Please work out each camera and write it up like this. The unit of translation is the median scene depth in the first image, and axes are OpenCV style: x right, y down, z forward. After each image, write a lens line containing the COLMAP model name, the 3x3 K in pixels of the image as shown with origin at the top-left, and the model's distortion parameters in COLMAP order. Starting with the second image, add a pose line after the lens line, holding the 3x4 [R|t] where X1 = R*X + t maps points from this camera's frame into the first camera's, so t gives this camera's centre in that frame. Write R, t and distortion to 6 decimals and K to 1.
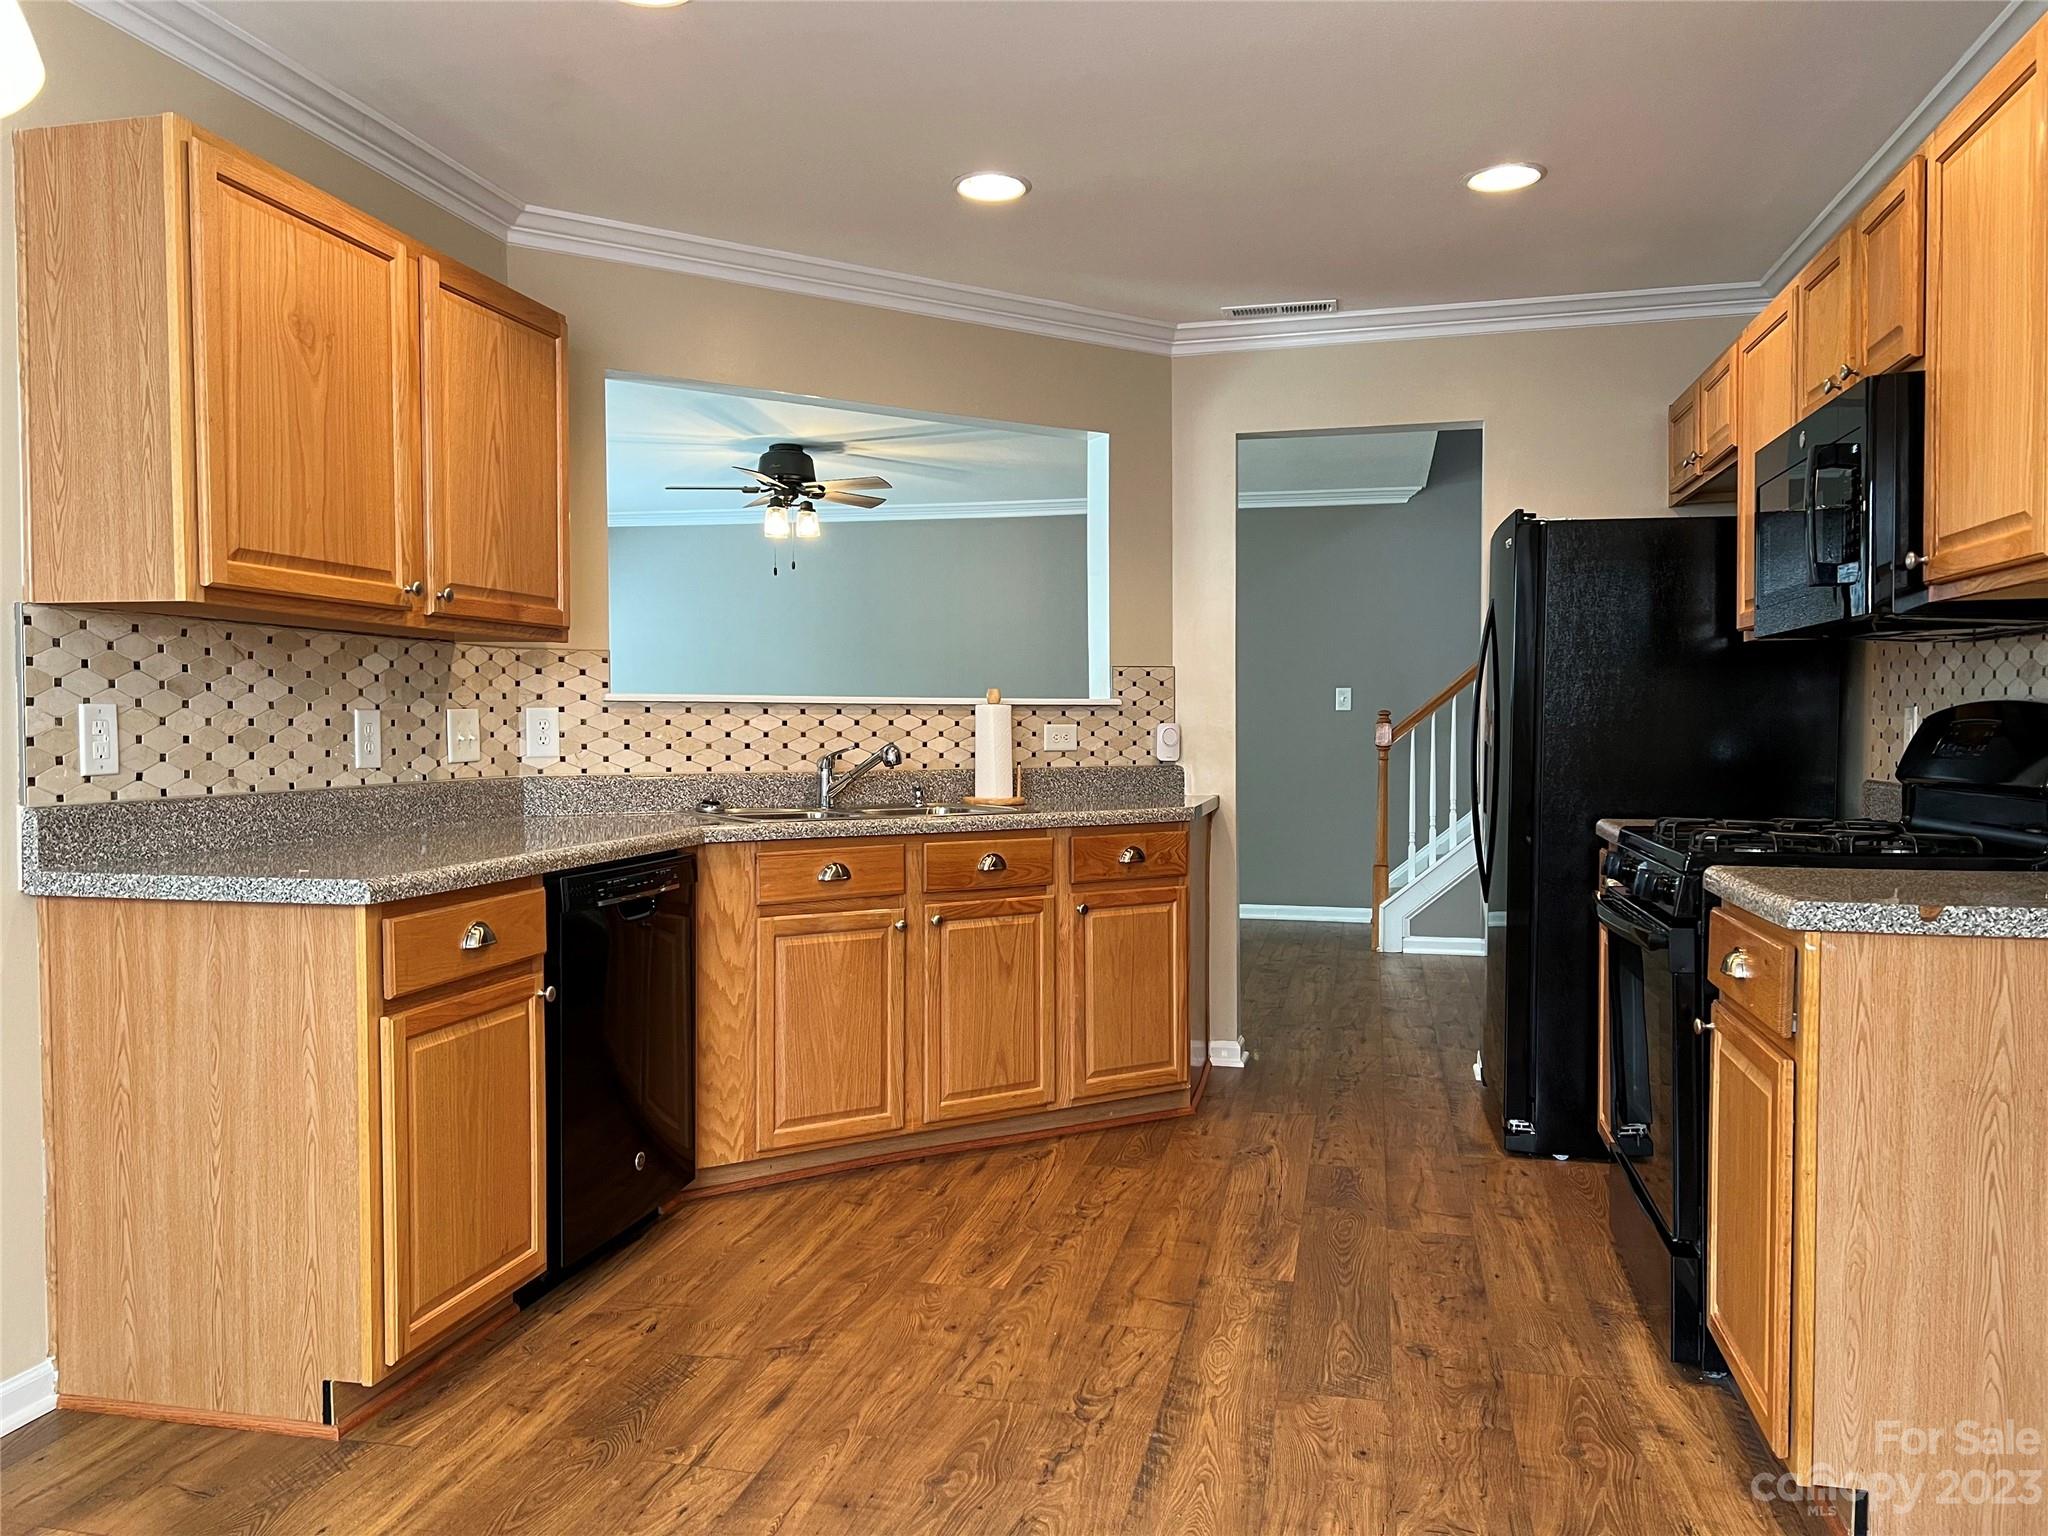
lens RADIAL K [[1546.9, 0, 1018.2], [0, 1546.9, 766.4], [0, 0, 1]] dist [0.037689, -0.046506]
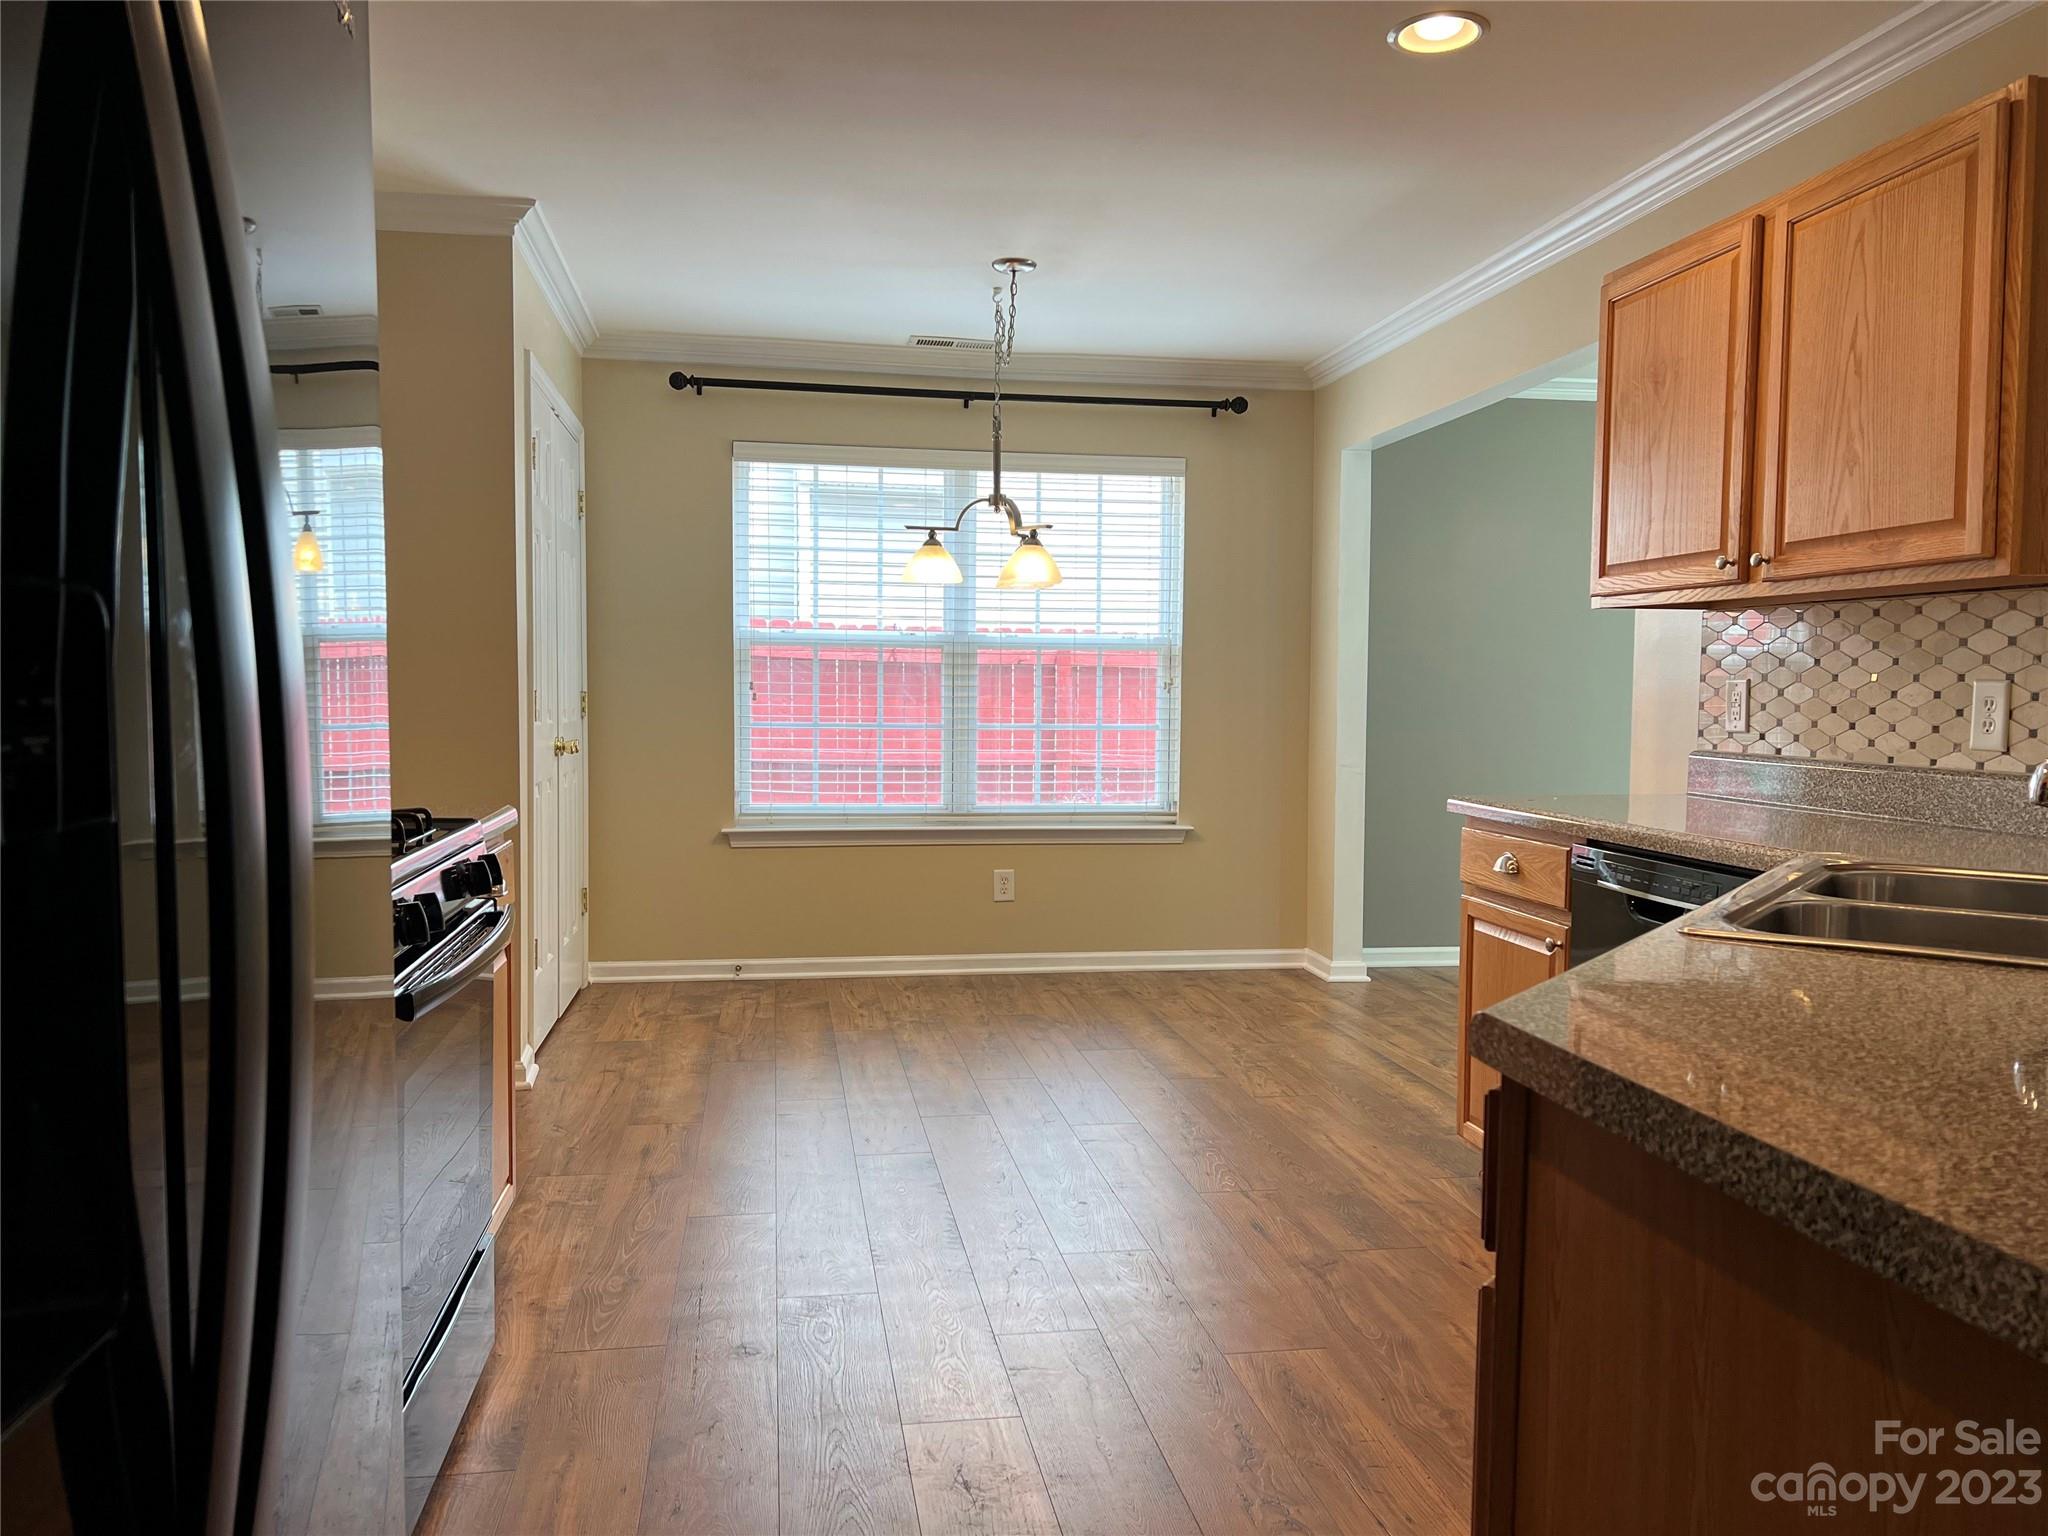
lens RADIAL K [[1546.9, 0, 1026.5], [0, 1546.9, 768.4], [0, 0, 1]] dist [0.037689, -0.046506]
pose [[-0.924009, 0.015210, -0.382068, 0.421922], [-0.016713, 0.996647, 0.080096, -0.053067], [0.382006, 0.080395, -0.920656, 1.757579]]
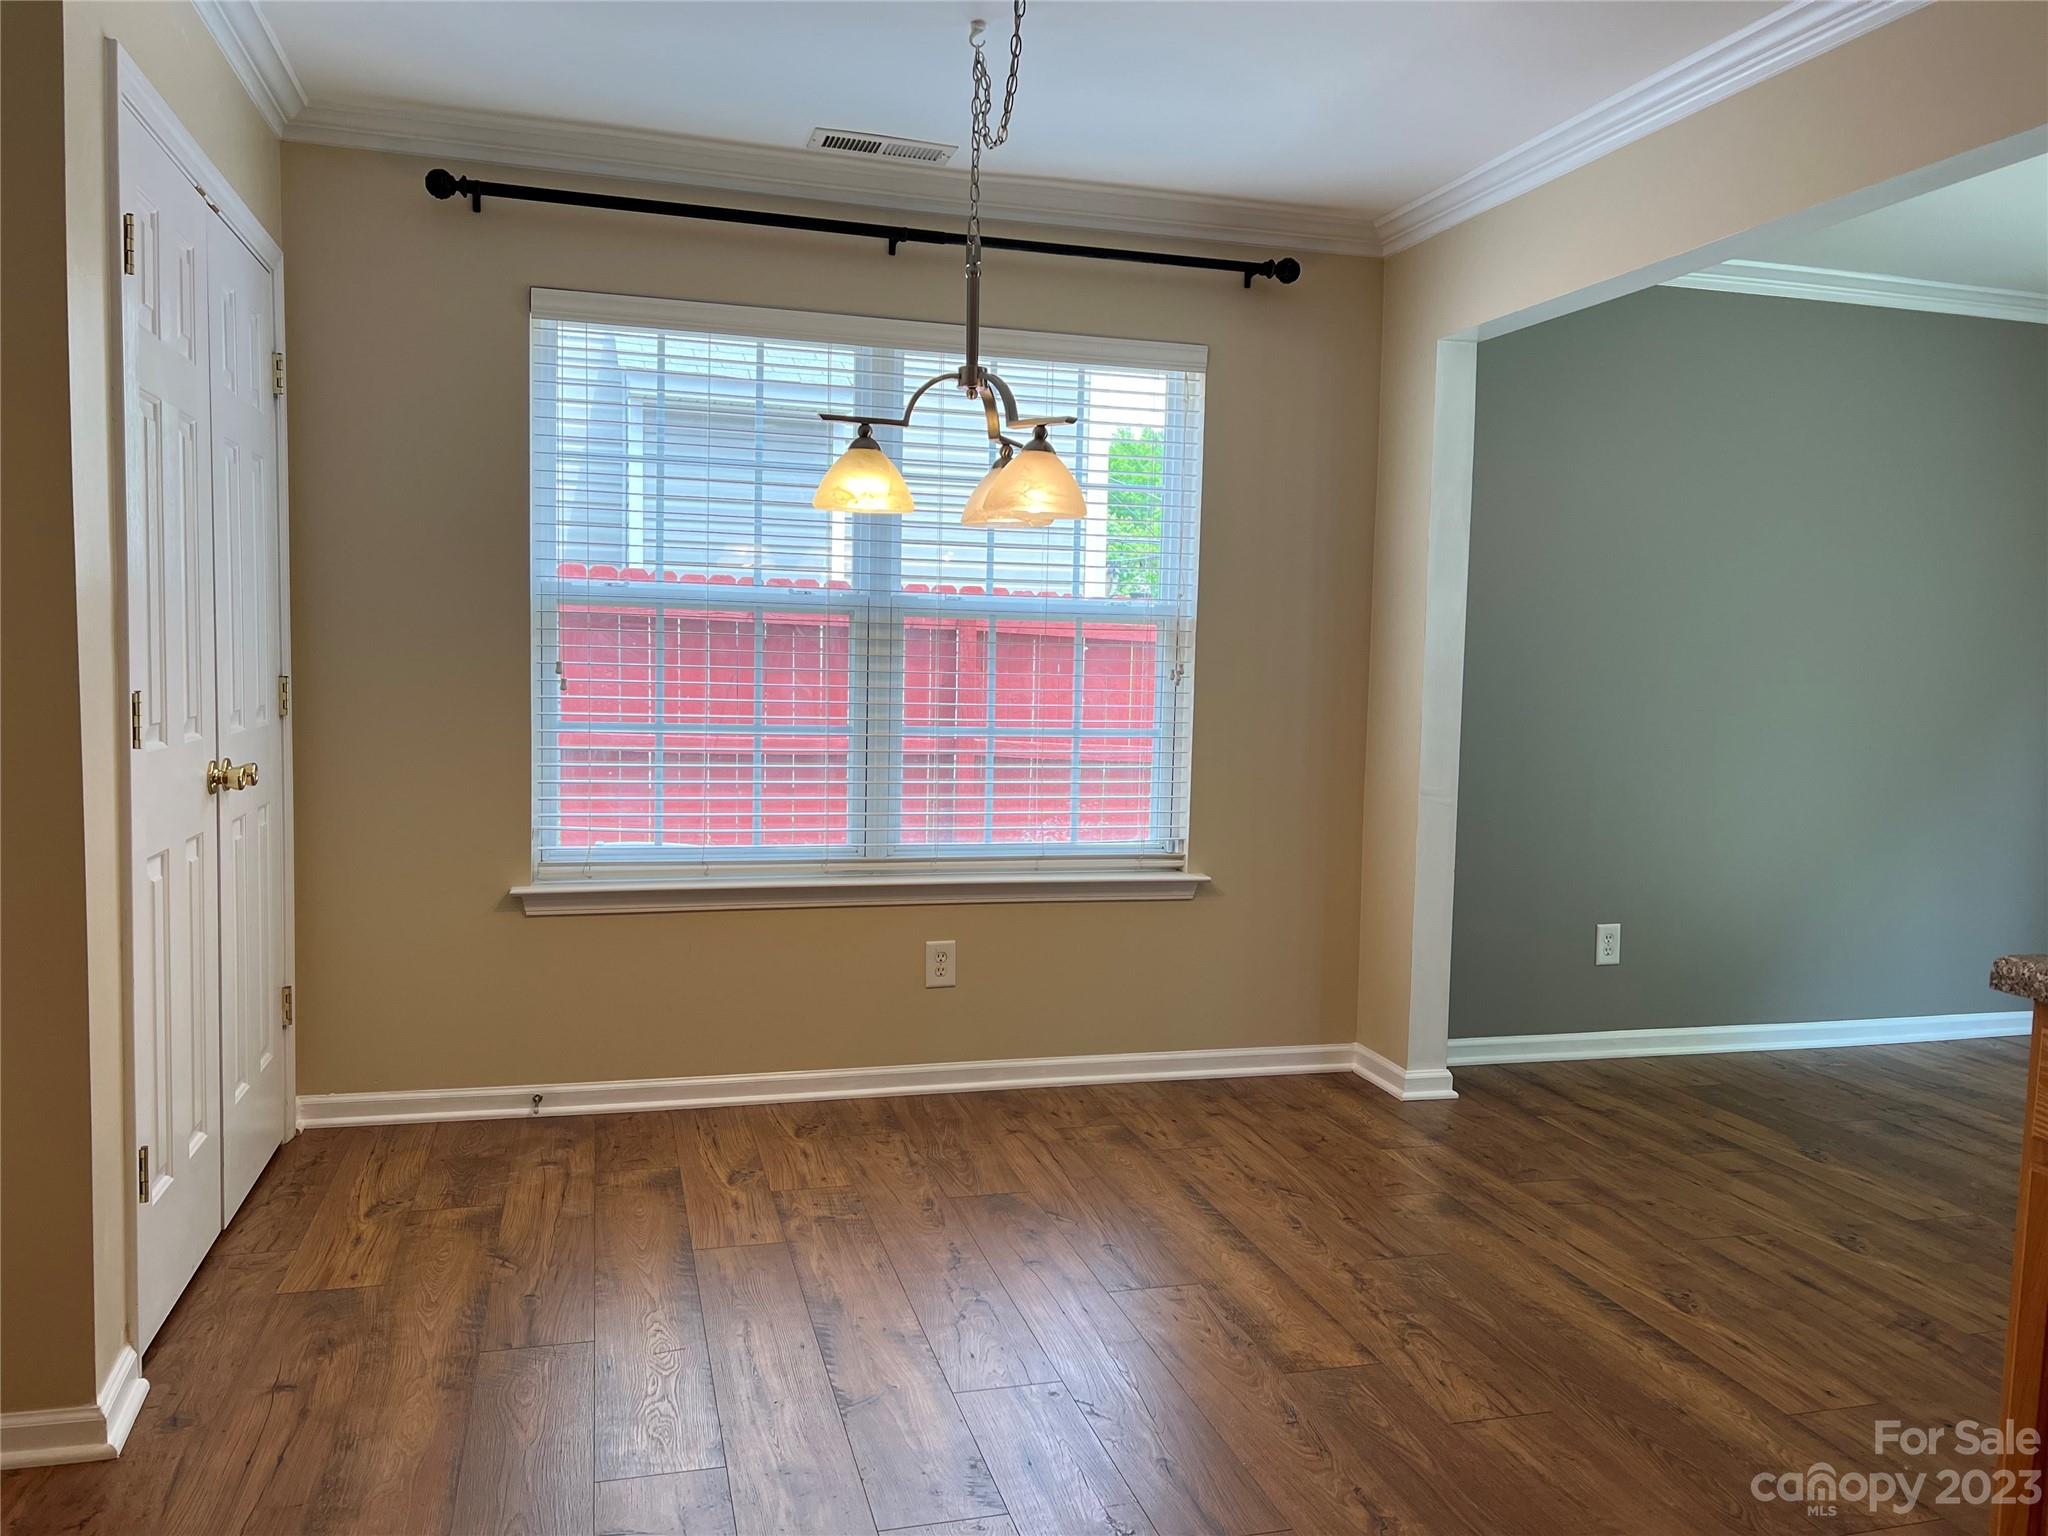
lens RADIAL K [[1546.9, 0, 1030.0], [0, 1546.9, 765.7], [0, 0, 1]] dist [0.037689, -0.046506]
pose [[-0.876164, 0.019084, -0.481635, 0.310148], [-0.036284, 0.993769, 0.105384, -0.060512], [0.480645, 0.109809, -0.870013, 1.284977]]
